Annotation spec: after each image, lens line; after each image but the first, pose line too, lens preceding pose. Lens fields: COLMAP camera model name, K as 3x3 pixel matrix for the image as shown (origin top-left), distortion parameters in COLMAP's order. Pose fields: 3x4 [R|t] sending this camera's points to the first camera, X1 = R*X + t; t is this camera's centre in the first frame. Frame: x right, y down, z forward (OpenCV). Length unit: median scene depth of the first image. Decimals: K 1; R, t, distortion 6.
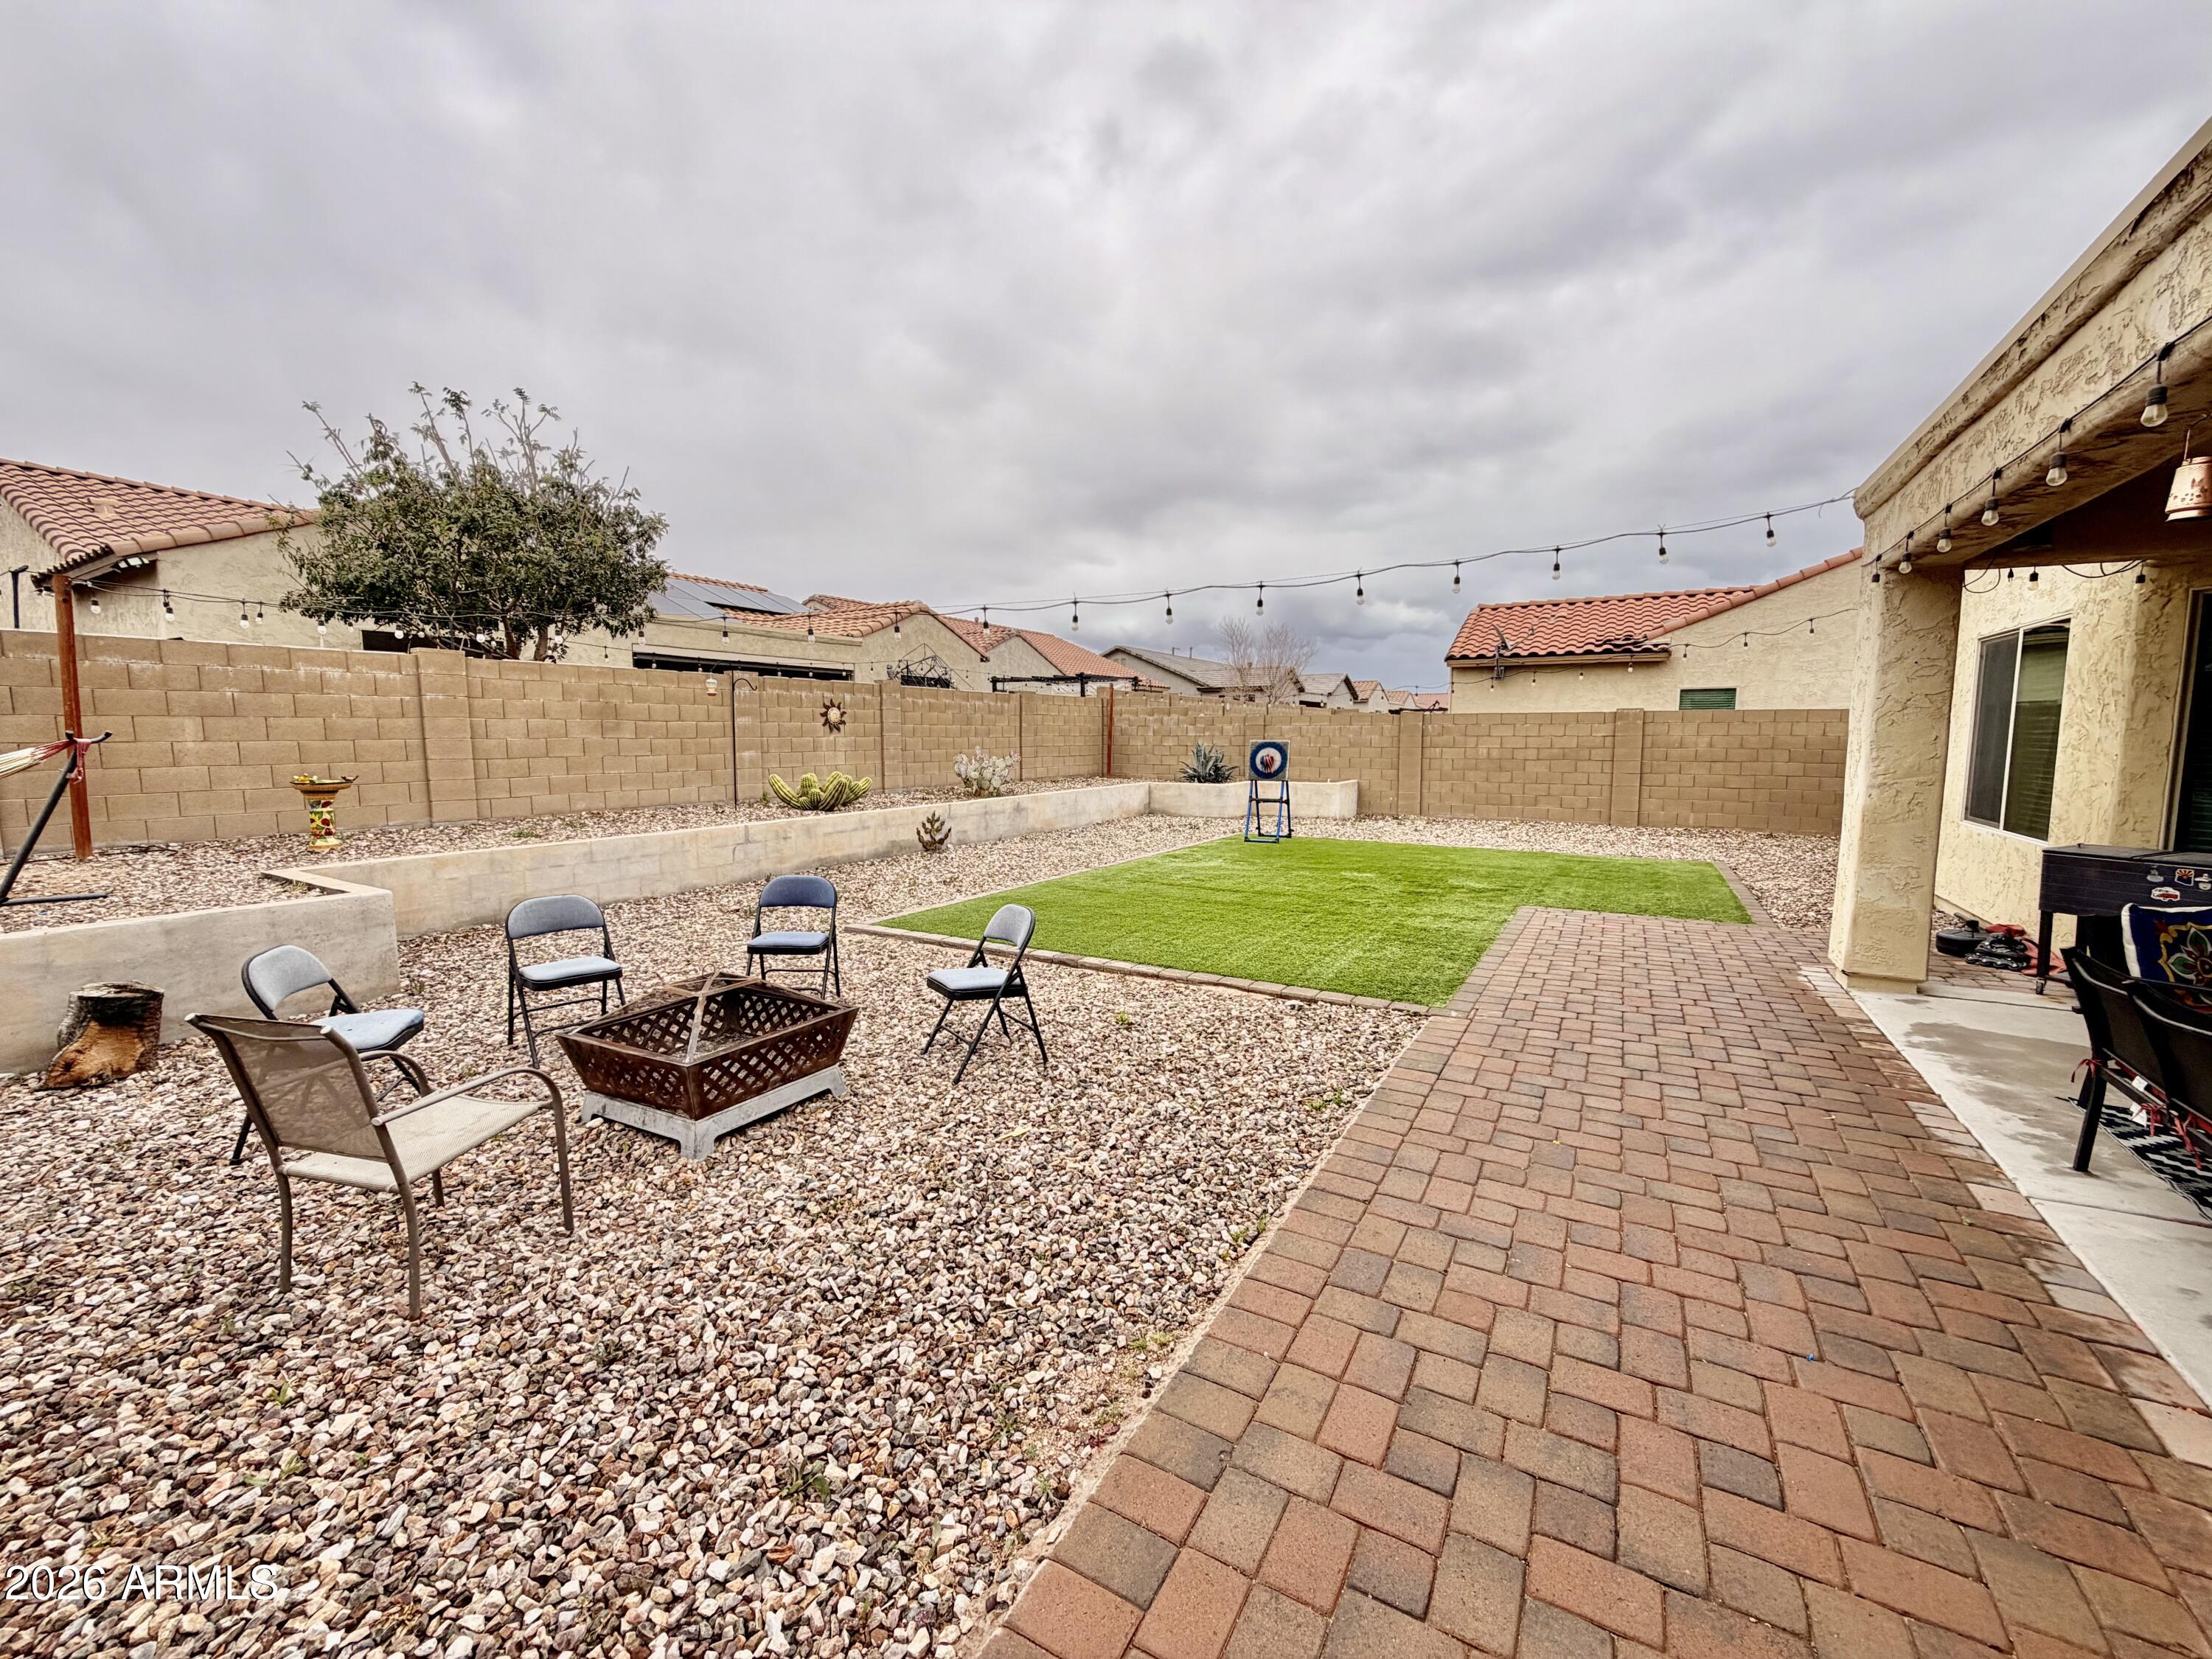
lens RADIAL K [[881.6, 0, 1112.6], [0, 881.6, 825.0], [0, 0, 1]] dist [0.000295, -0.000004]
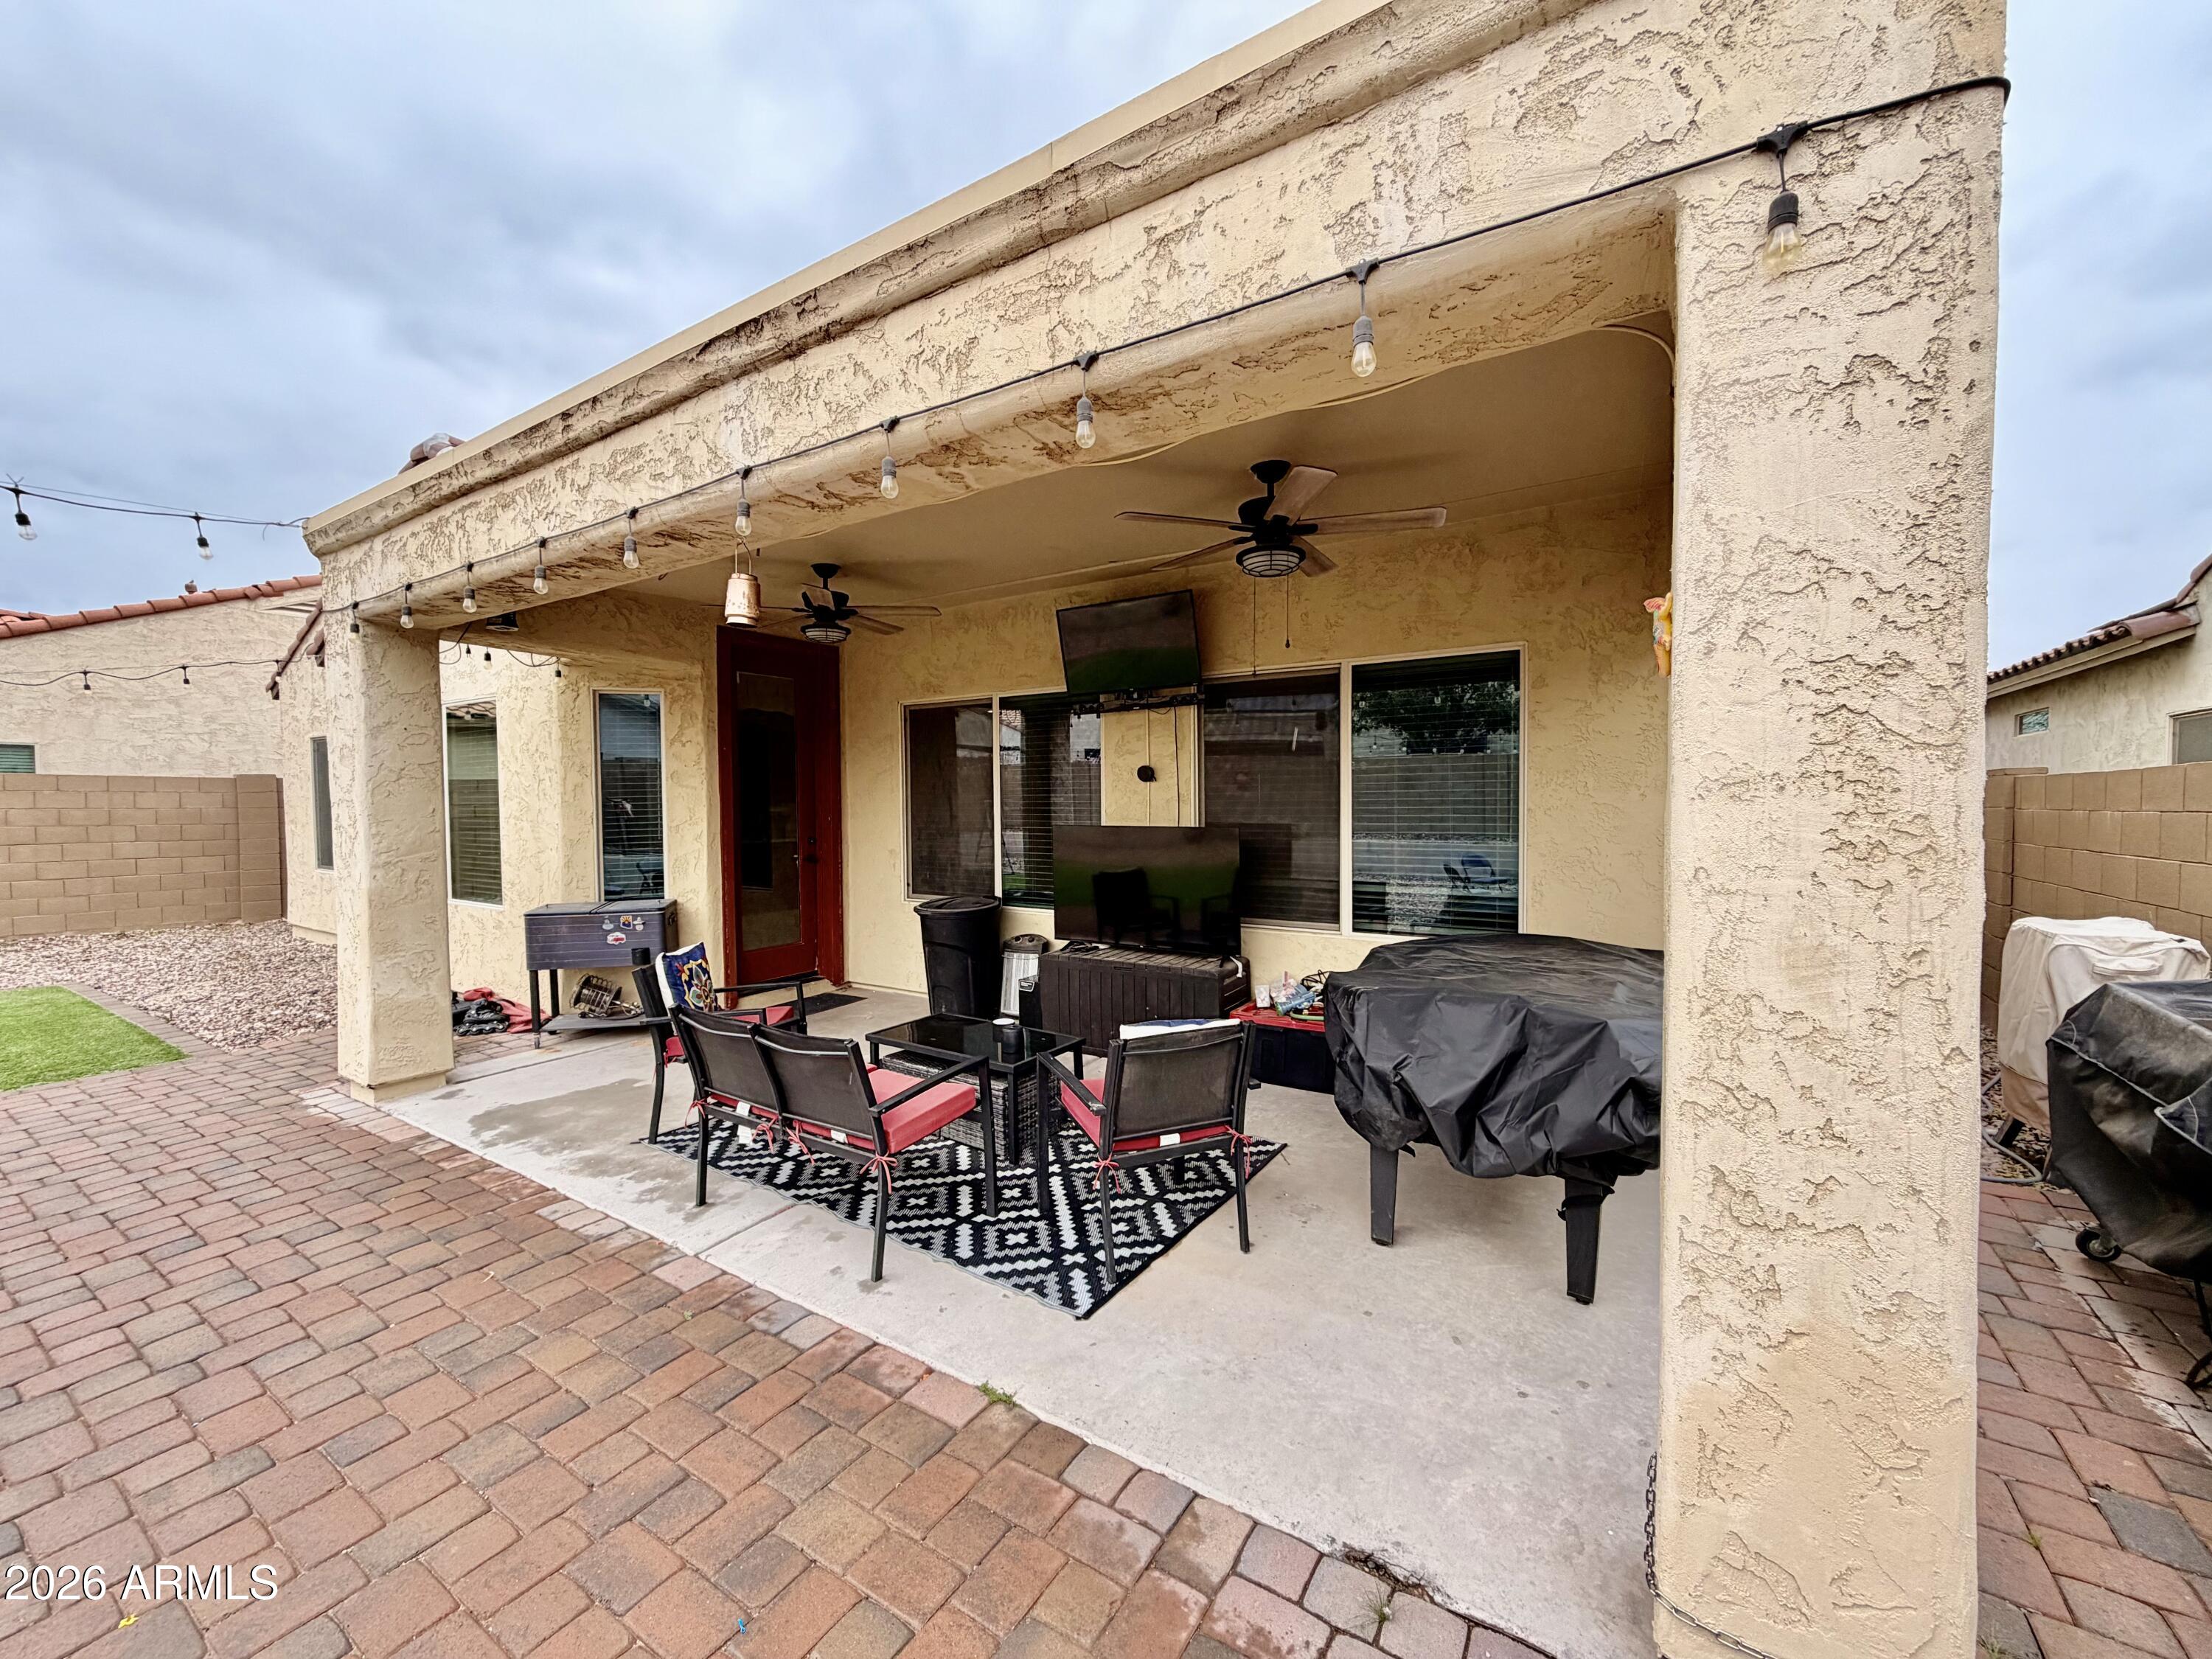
lens RADIAL K [[881.6, 0, 1096.0], [0, 881.6, 831.4], [0, 0, 1]] dist [0.000295, -0.000004]
pose [[0.053071, -0.032128, 0.998074, 0.036177], [0.105260, 0.994094, 0.026403, -0.031608], [-0.993028, 0.103656, 0.056140, 0.287973]]
